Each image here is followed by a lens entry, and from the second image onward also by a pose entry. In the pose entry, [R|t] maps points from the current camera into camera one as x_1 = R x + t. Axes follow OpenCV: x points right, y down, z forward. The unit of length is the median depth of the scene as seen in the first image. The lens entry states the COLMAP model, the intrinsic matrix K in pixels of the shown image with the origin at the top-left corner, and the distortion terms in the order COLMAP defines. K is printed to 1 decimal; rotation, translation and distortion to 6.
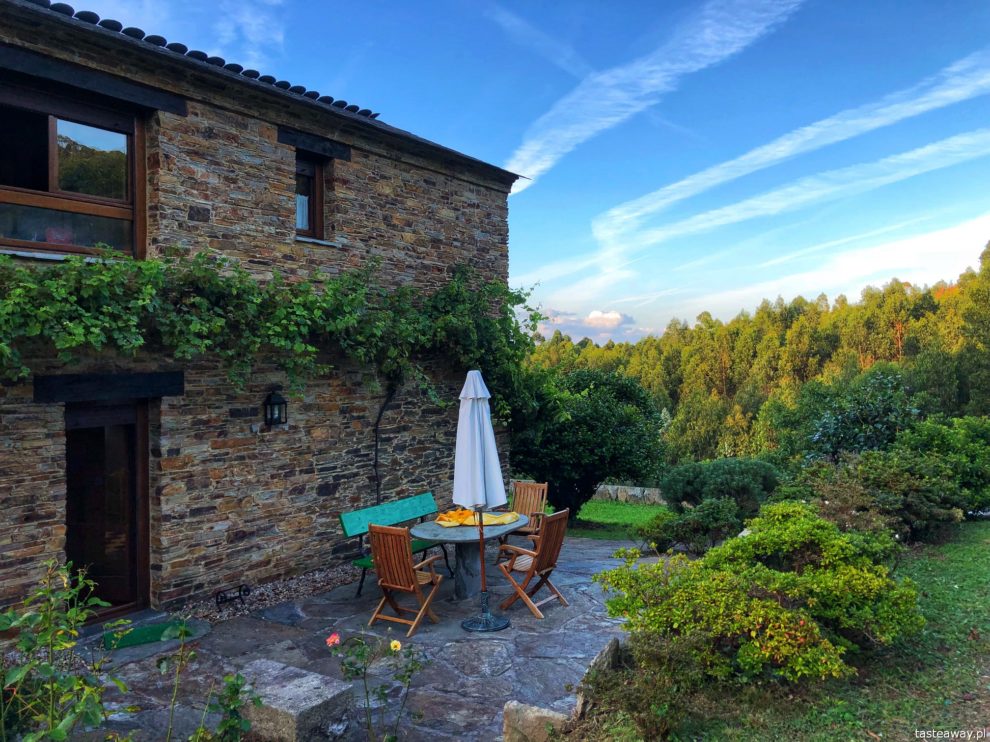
lens RADIAL K [[813.8, 0, 503.0], [0, 813.8, 367.5], [0, 0, 1]] dist [0.012871, -0.092592]
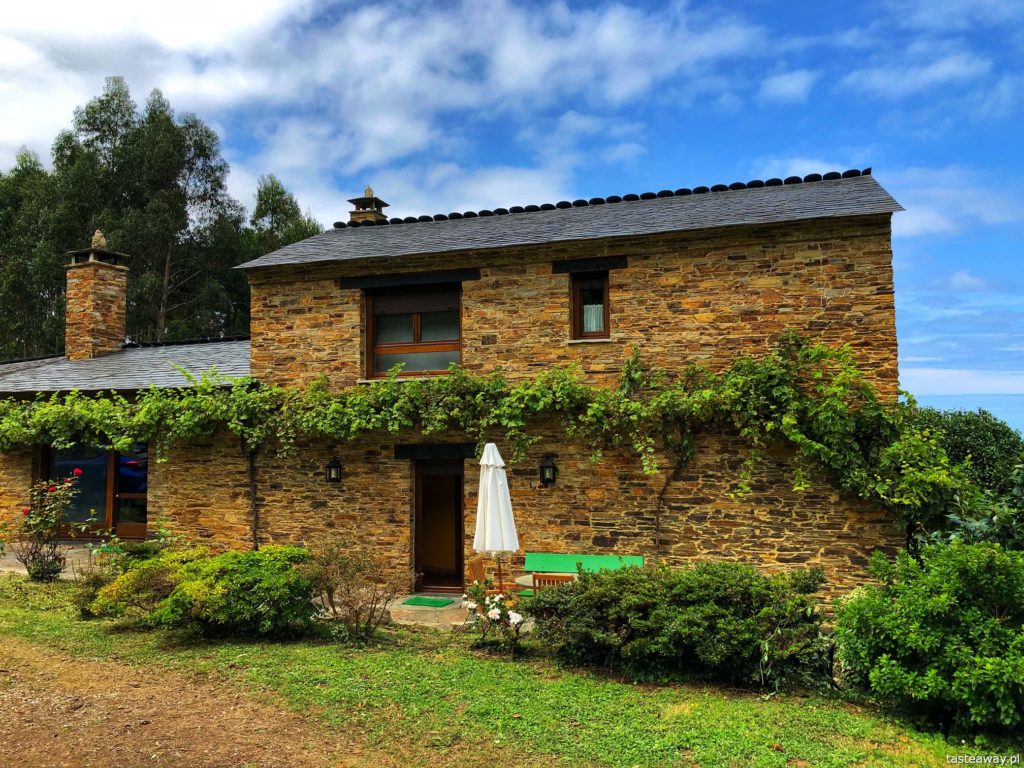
lens RADIAL K [[841.8, 0, 514.5], [0, 841.8, 379.6], [0, 0, 1]] dist [0.012871, -0.092592]
pose [[0.240316, -0.069294, -0.968218, 1.019574], [-0.004455, 0.997359, -0.072486, 0.000401], [0.970685, 0.021733, 0.239373, 0.586349]]
